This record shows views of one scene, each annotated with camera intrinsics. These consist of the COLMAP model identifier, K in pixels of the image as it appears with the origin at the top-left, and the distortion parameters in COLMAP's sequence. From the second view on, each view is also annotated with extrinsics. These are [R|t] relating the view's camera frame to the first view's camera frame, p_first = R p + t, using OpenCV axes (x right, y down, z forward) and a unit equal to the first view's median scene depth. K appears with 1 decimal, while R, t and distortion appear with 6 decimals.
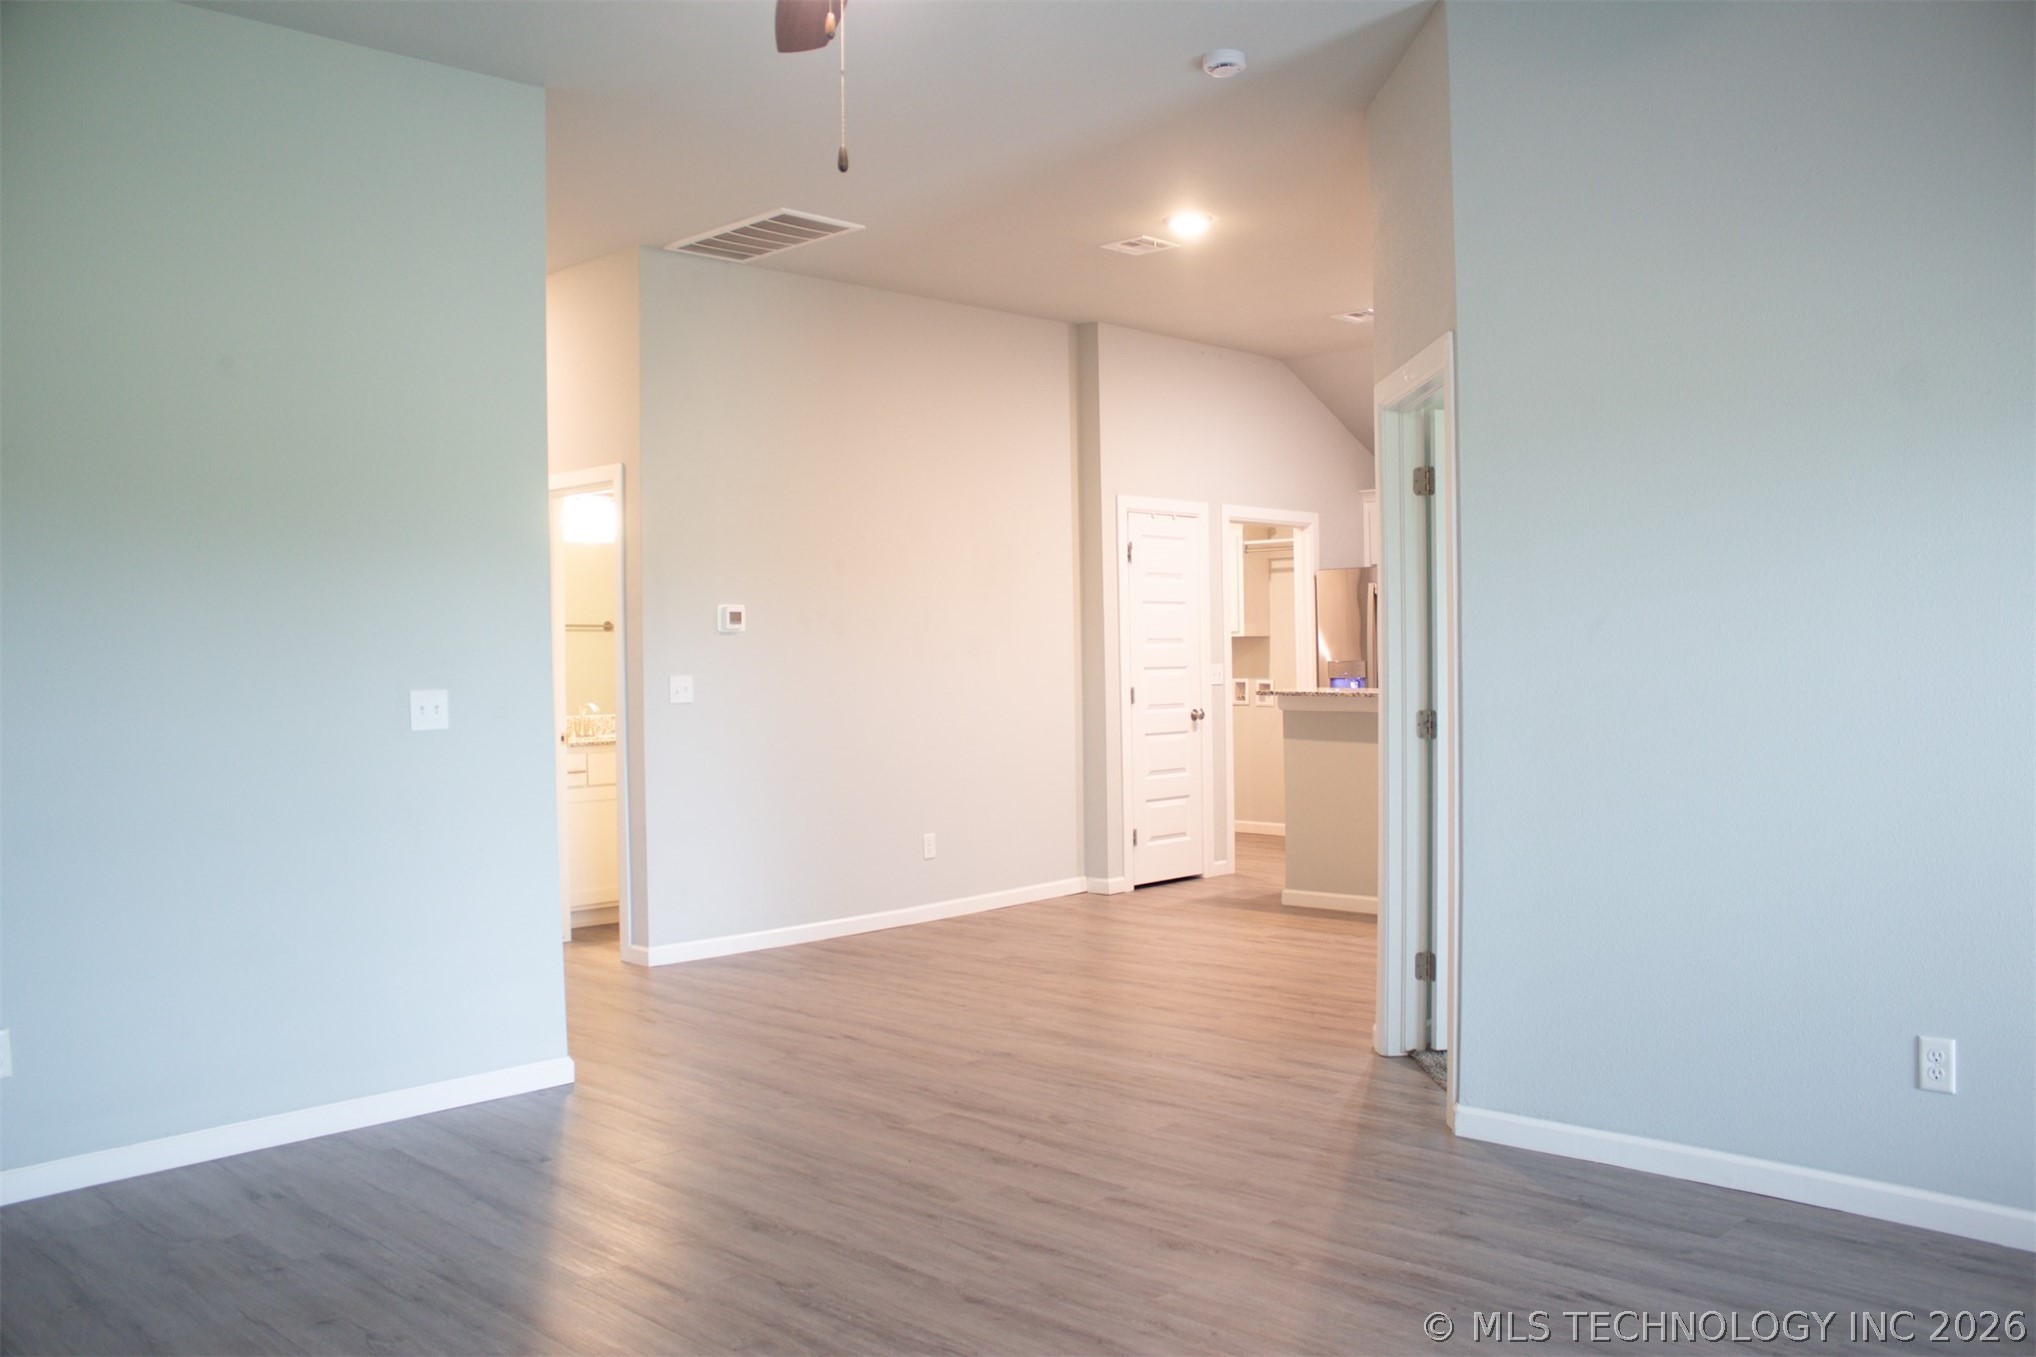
lens RADIAL K [[1708.2, 0, 1018.0], [0, 1708.2, 678.5], [0, 0, 1]] dist [-0.145880, 0.153821]
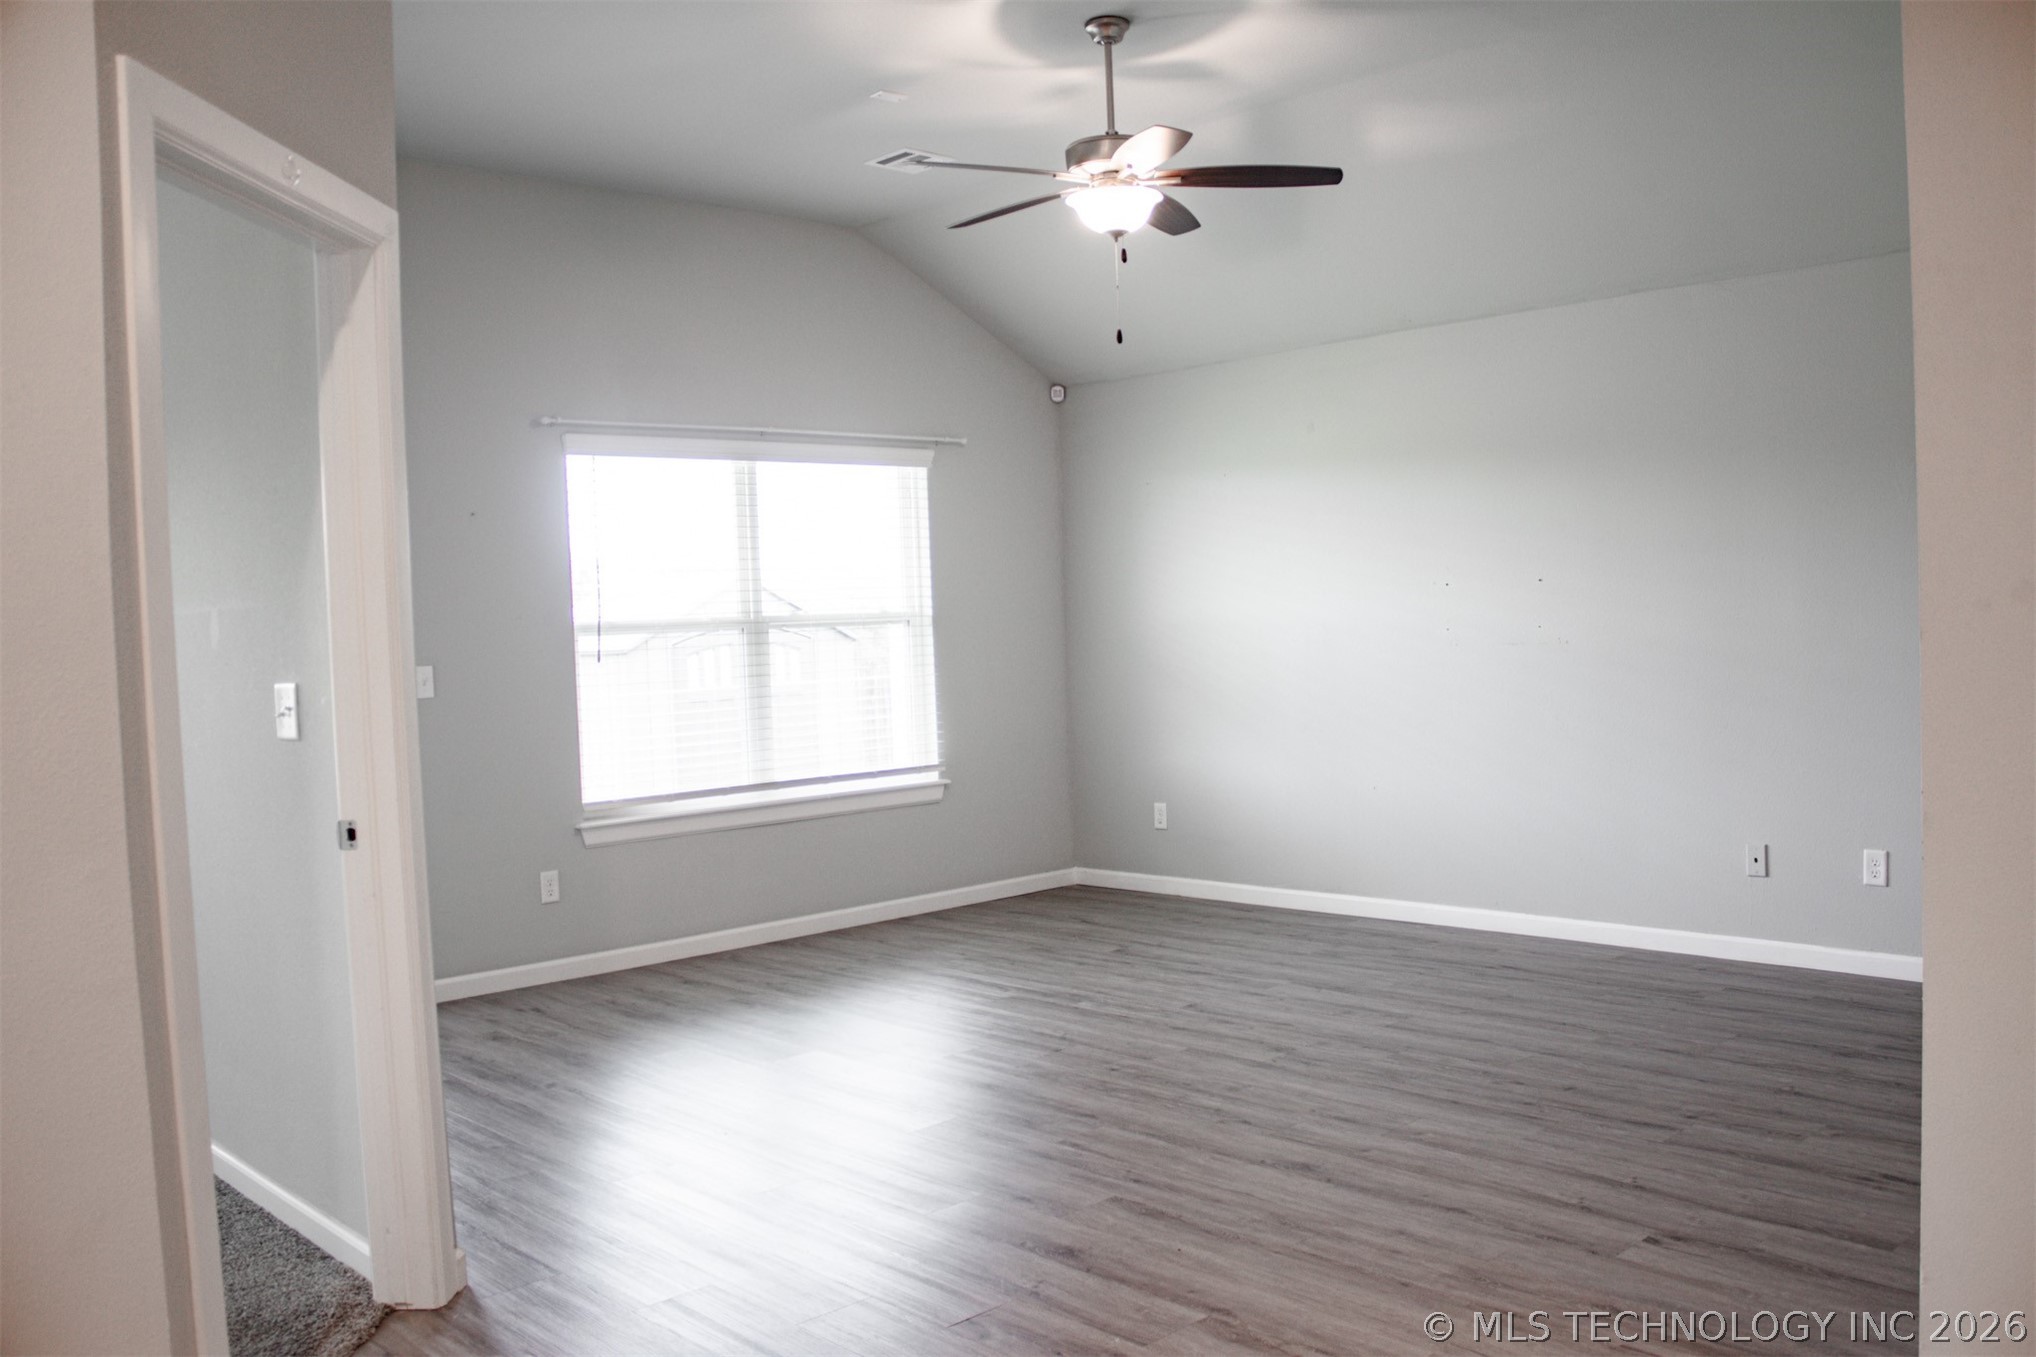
lens RADIAL K [[1708.2, 0, 1018.0], [0, 1708.2, 678.5], [0, 0, 1]] dist [-0.145880, 0.153821]
pose [[-0.997463, 0.053900, 0.046507, -0.045221], [0.056060, 0.997345, 0.046471, -0.027380], [-0.043879, 0.048960, -0.997836, 2.029513]]
